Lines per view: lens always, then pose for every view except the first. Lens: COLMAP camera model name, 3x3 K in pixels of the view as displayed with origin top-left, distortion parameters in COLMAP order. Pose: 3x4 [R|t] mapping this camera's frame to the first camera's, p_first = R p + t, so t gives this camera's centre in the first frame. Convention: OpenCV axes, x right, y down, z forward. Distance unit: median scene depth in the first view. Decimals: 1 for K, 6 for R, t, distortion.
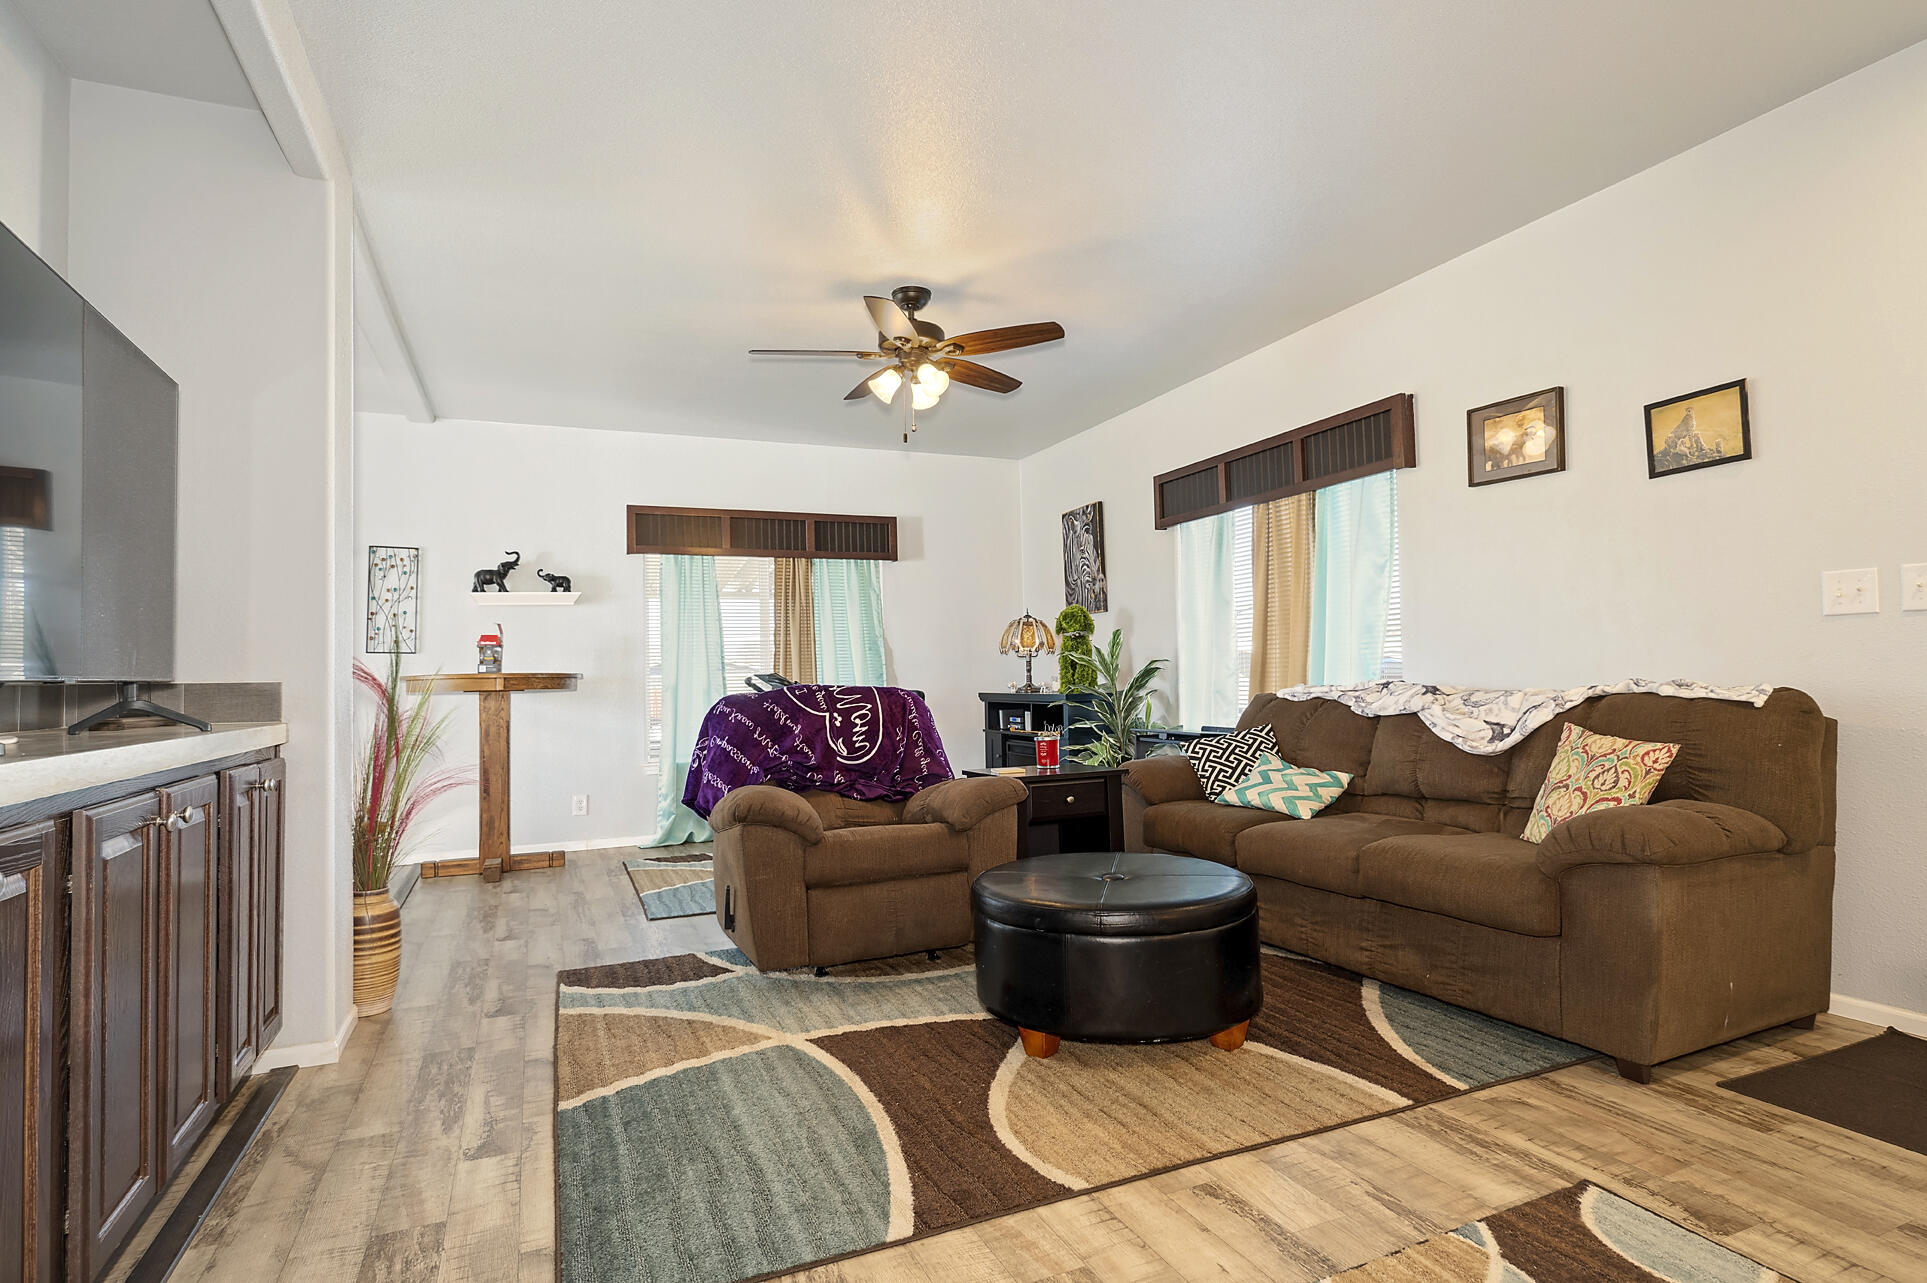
lens RADIAL K [[1000.8, 0, 941.2], [0, 1000.8, 645.3], [0, 0, 1]] dist [-0.001255, 0.000248]
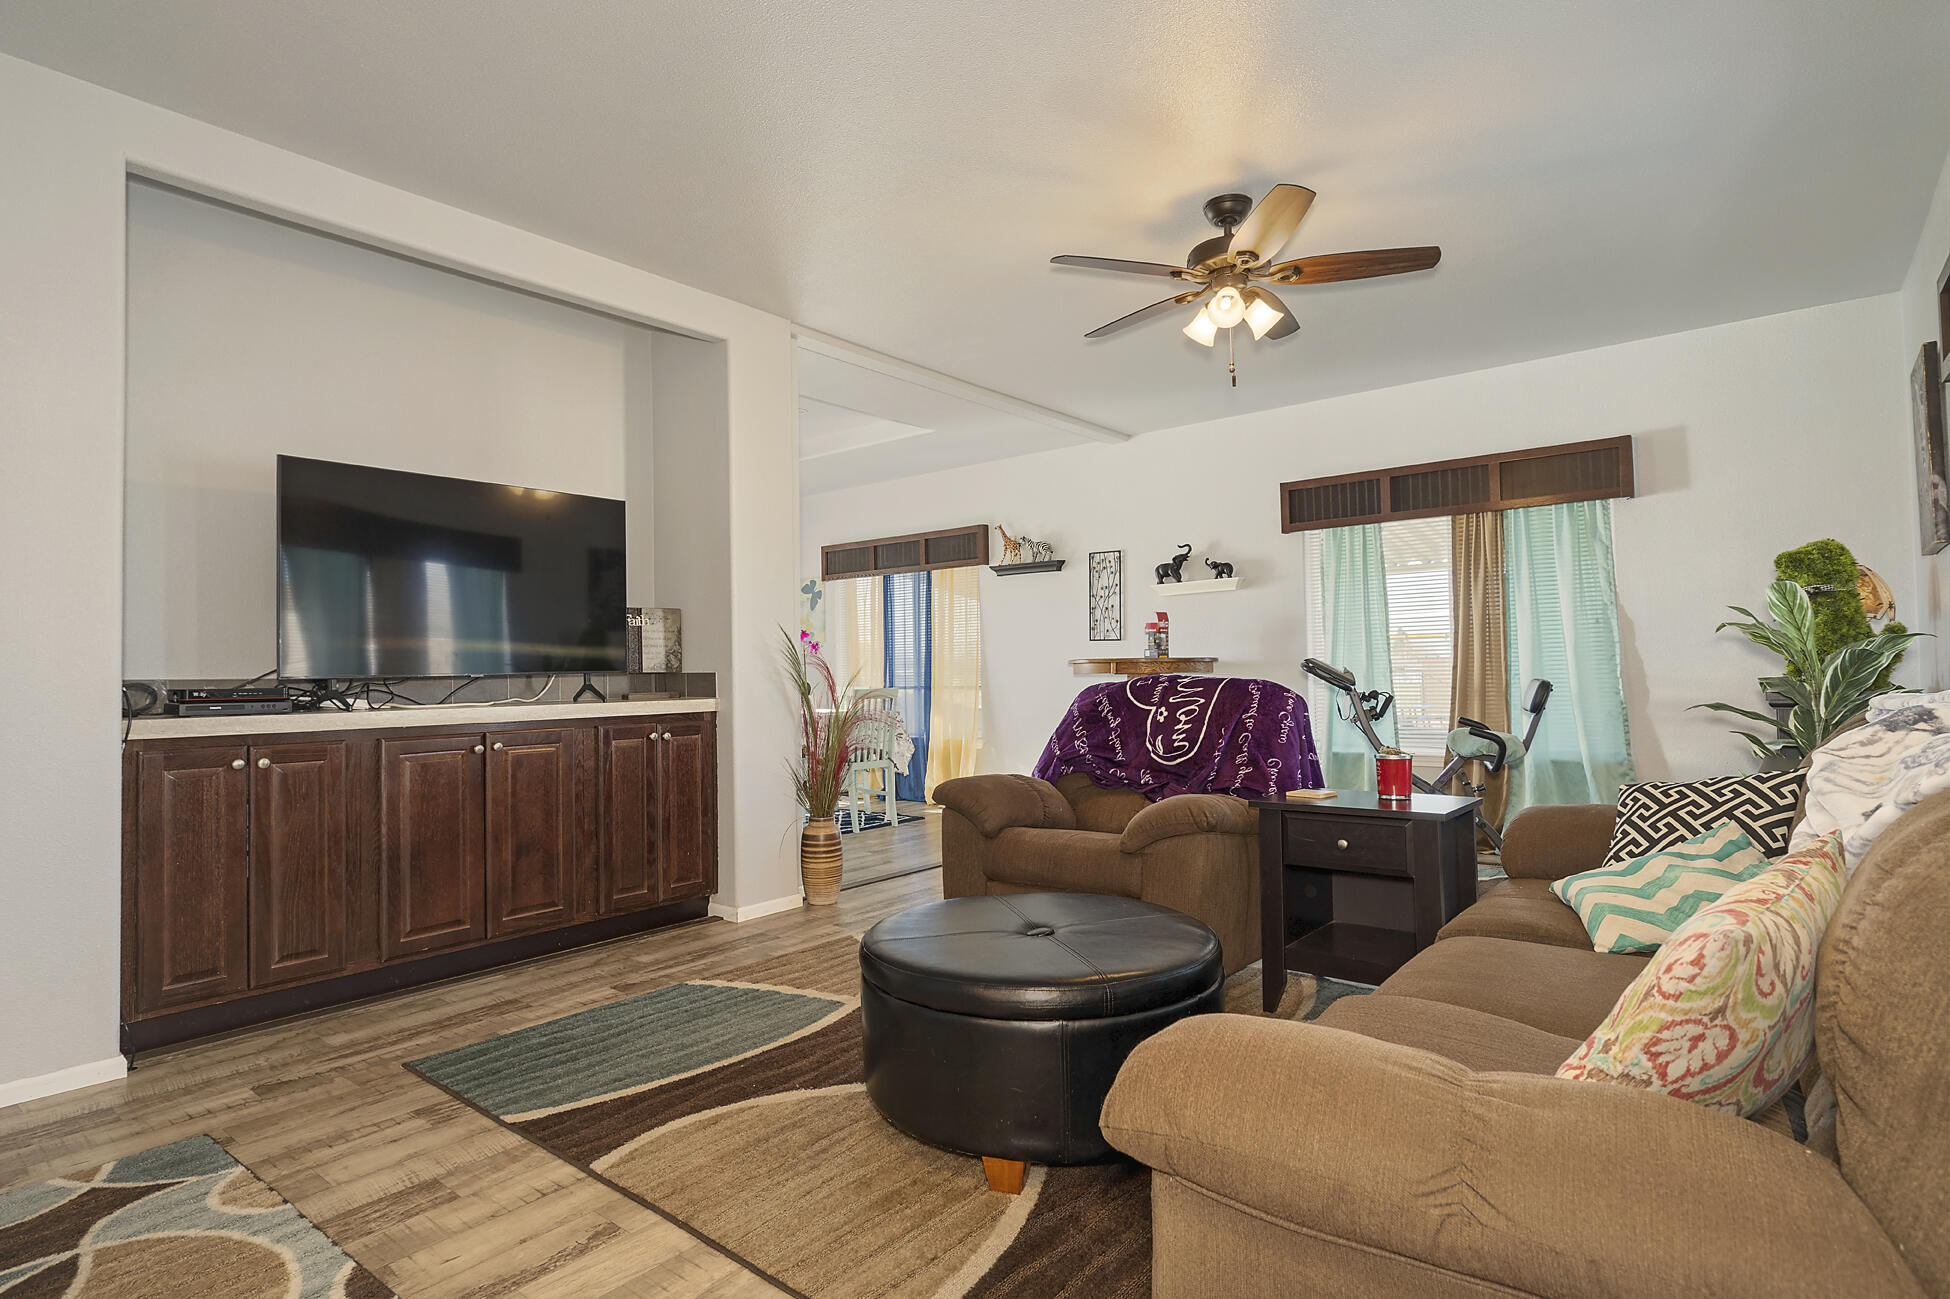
lens RADIAL K [[988.7, 0, 975.0], [0, 988.7, 649.5], [0, 0, 1]] dist [-0.004899, -0.000397]
pose [[0.464595, -0.005874, -0.885504, 0.607815], [0.035372, 0.999303, 0.011929, -0.001331], [0.884817, -0.036864, 0.464479, 0.433501]]
